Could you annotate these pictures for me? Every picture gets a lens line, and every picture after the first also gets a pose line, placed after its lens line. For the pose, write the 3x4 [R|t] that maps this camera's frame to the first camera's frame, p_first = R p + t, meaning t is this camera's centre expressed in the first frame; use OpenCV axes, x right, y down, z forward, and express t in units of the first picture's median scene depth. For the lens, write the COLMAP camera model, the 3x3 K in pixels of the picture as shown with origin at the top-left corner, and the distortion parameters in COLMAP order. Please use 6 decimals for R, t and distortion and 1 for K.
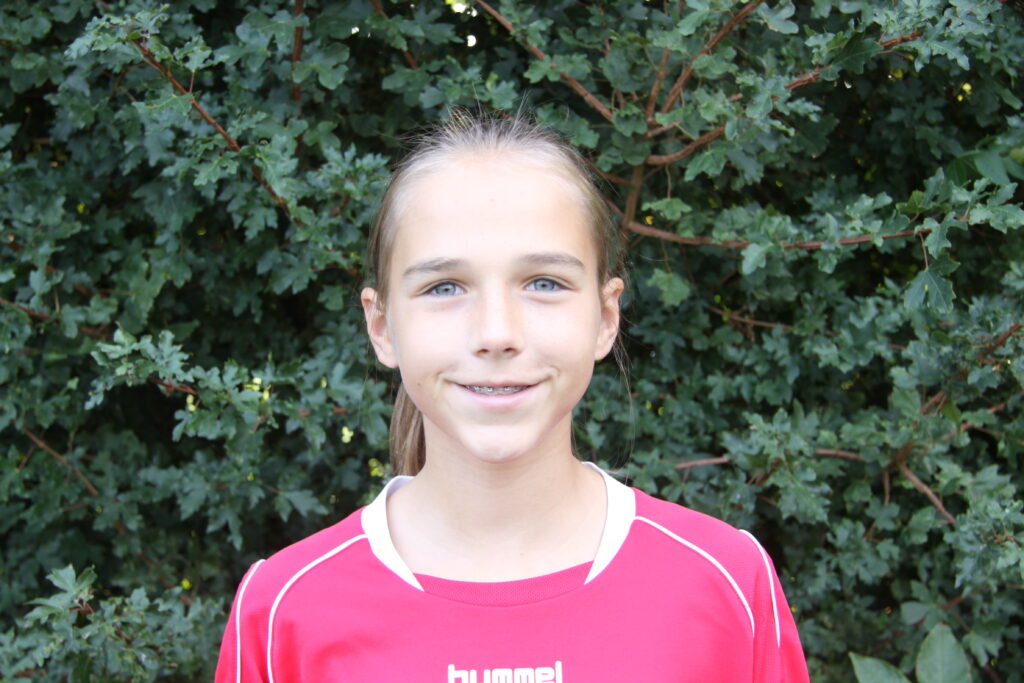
lens RADIAL K [[1722.1, 0, 502.3], [0, 1722.1, 370.7], [0, 0, 1]] dist [0.138628, 0.242454]
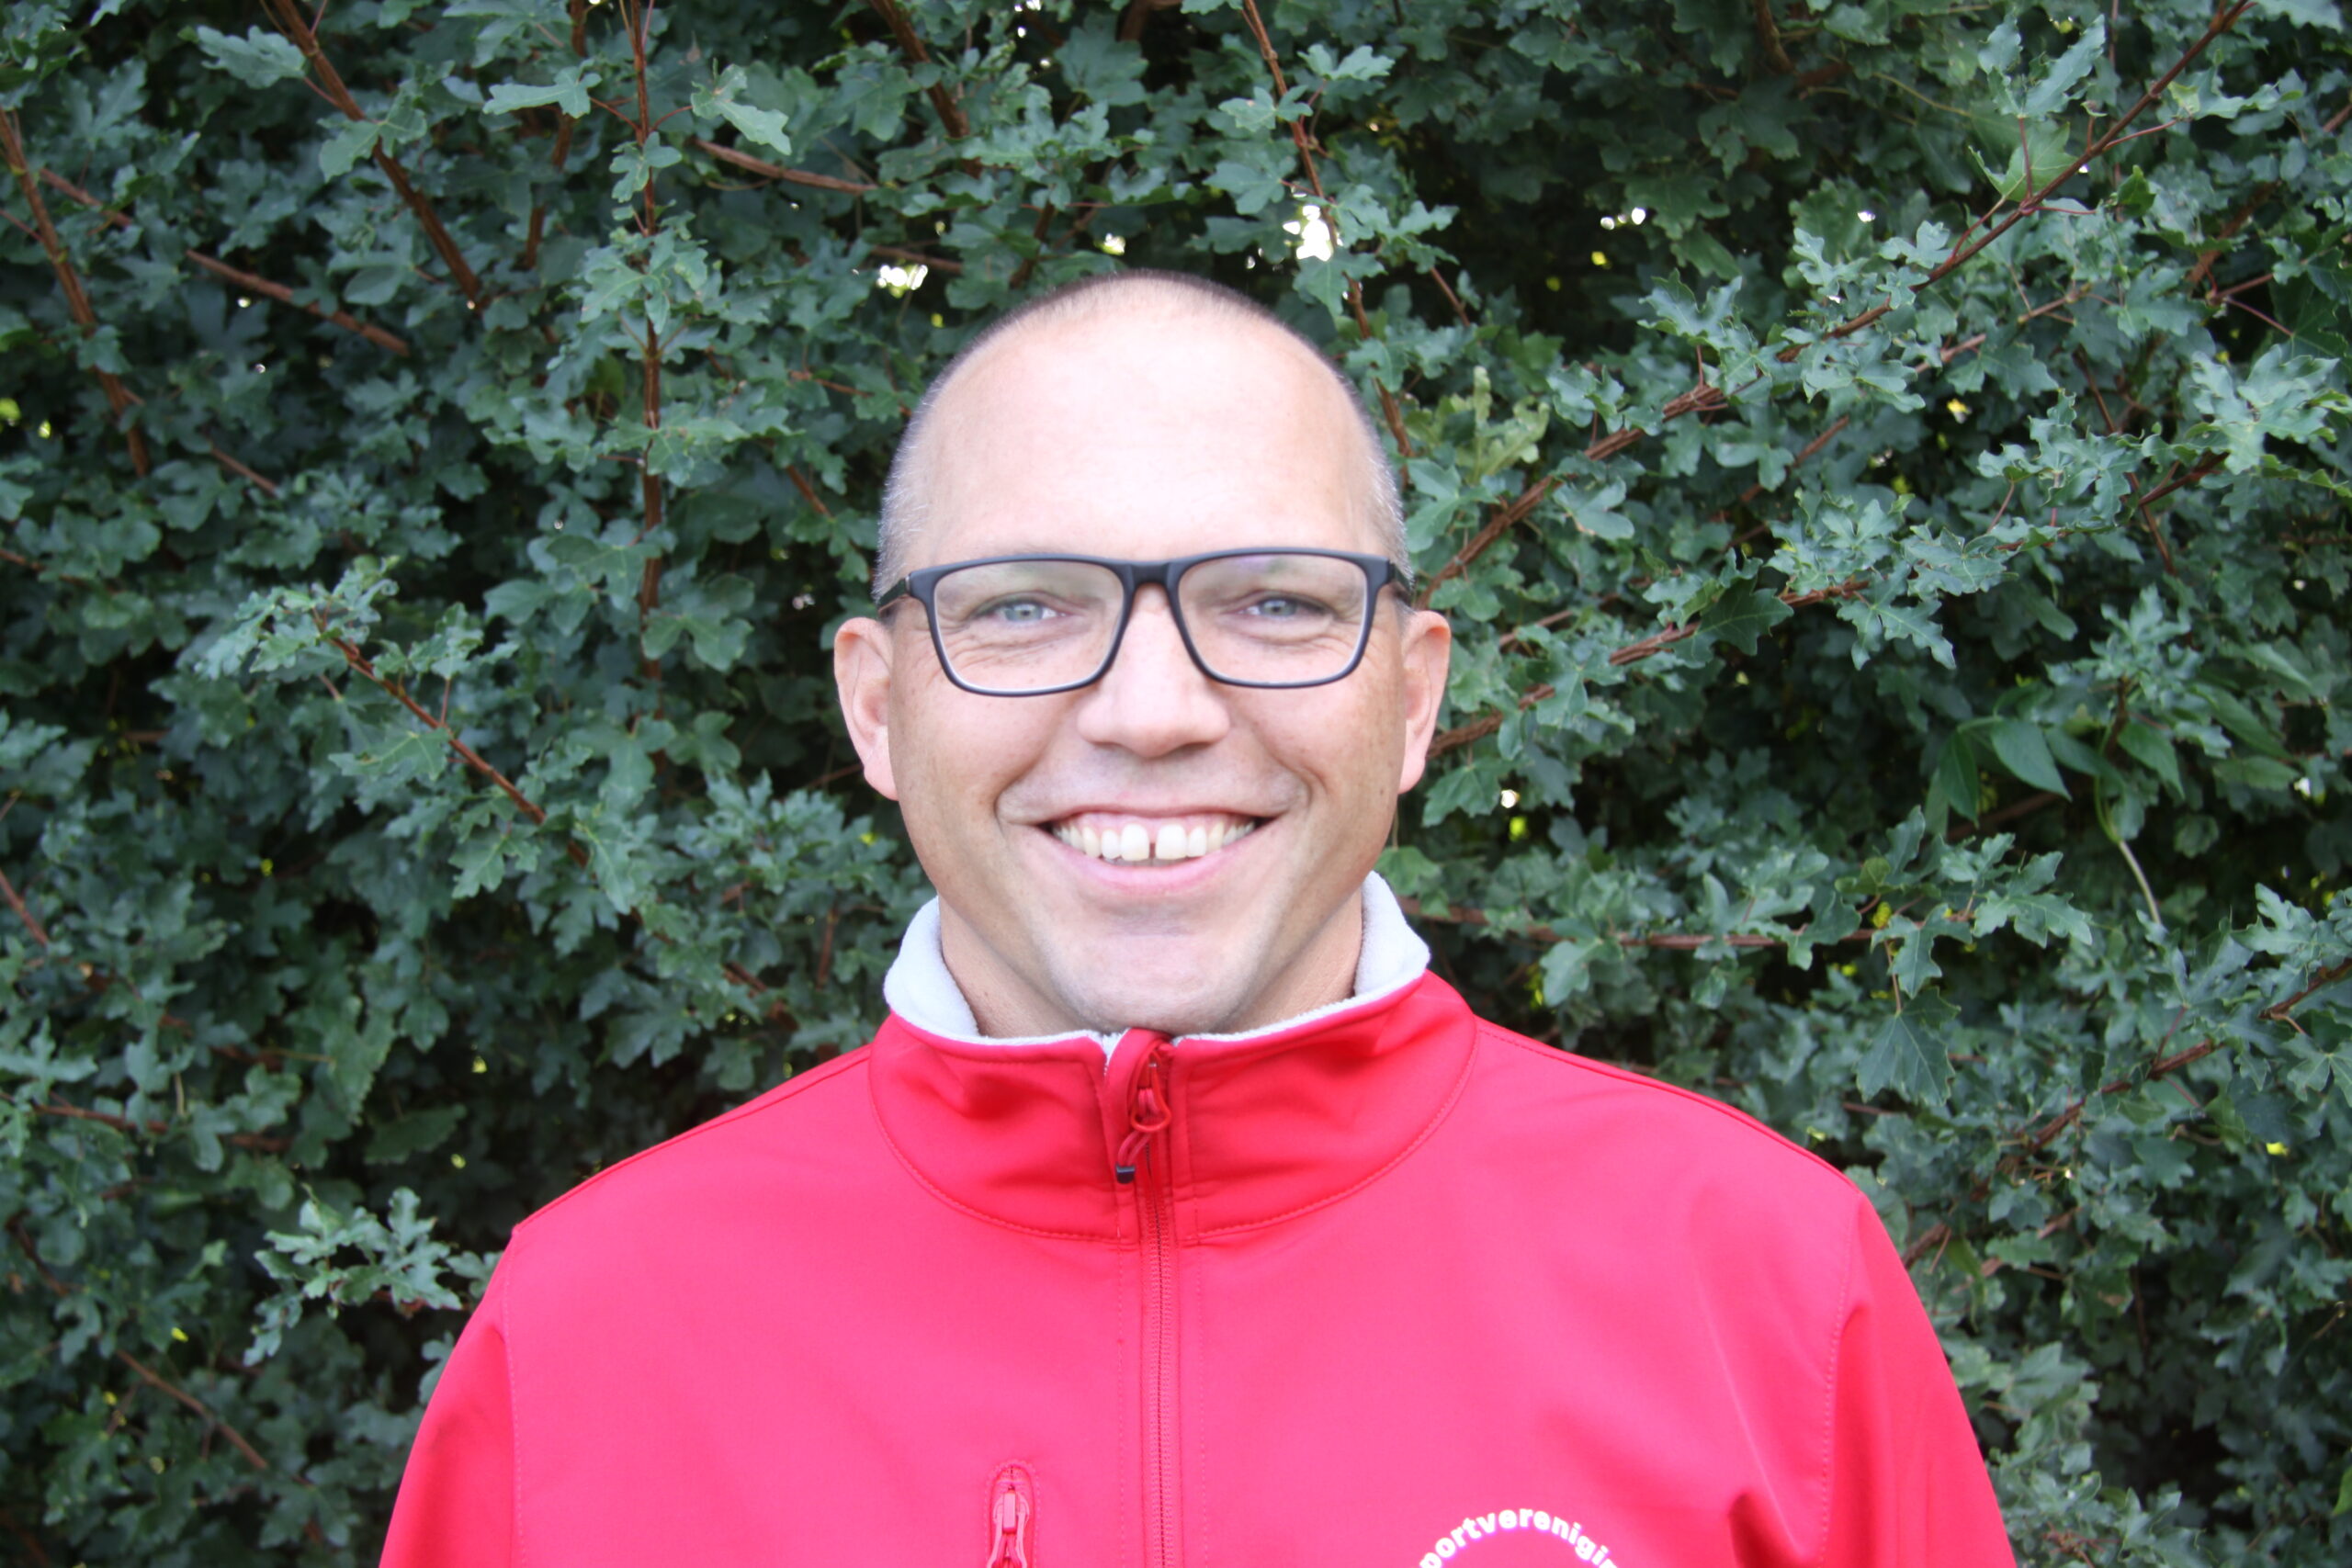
lens RADIAL K [[3549.1, 0, 1170.9], [0, 3549.1, 879.4], [0, 0, 1]] dist [0.080026, 0.301494]
pose [[0.999251, -0.029077, 0.025520, 0.004052], [0.029862, 0.999075, -0.030935, -0.059960], [-0.024597, 0.031674, 0.999196, -0.035482]]
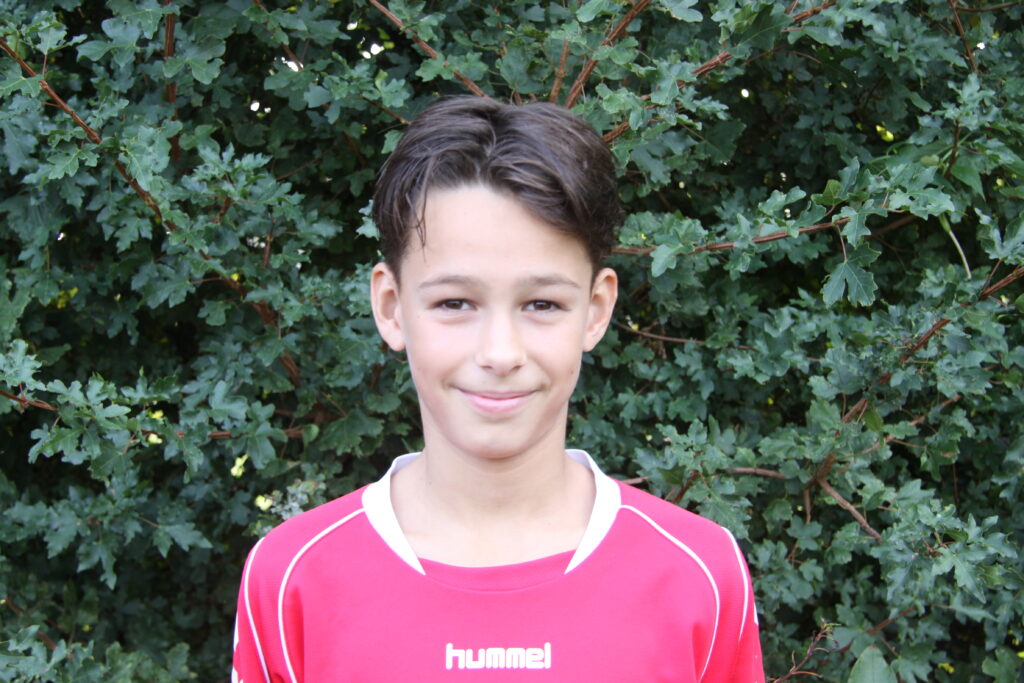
lens RADIAL K [[1711.2, 0, 512.5], [0, 1711.2, 354.5], [0, 0, 1]] dist [0.130856, 0.161443]
pose [[0.998193, -0.019819, 0.056724, 0.008866], [0.022352, 0.998765, -0.044374, 0.024386], [-0.055774, 0.045561, 0.997403, 0.071055]]
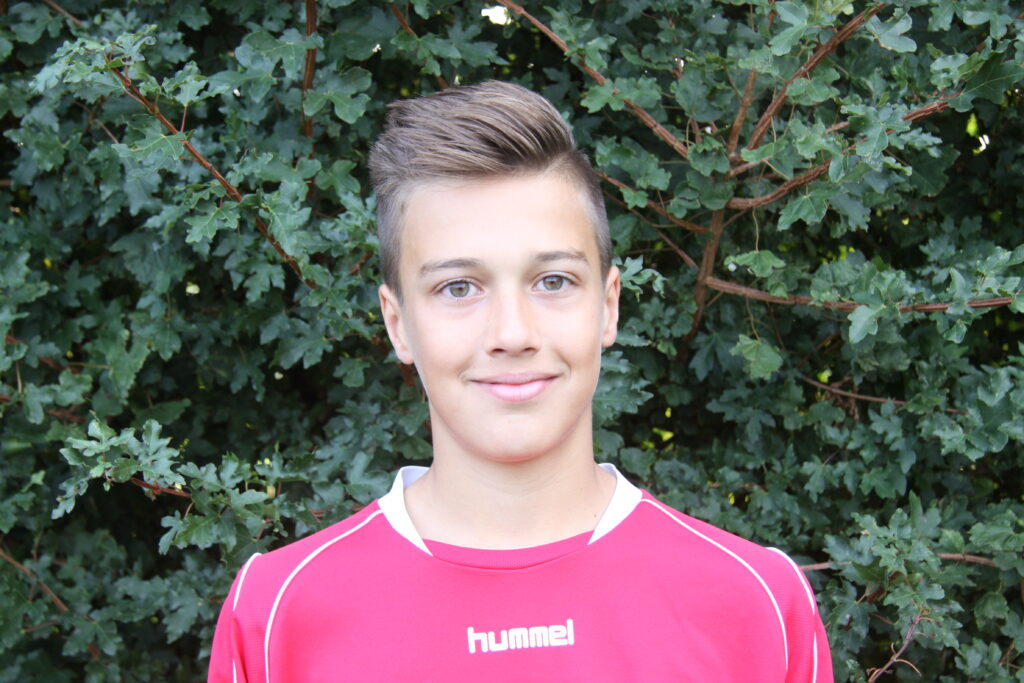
lens RADIAL K [[2012.7, 0, 513.0], [0, 2012.7, 383.6], [0, 0, 1]] dist [0.221732, 0.108256]
pose [[0.999914, -0.004022, -0.012446, -0.008598], [0.003728, 0.999715, -0.023580, -0.013699], [0.012538, 0.023531, 0.999644, 0.032619]]
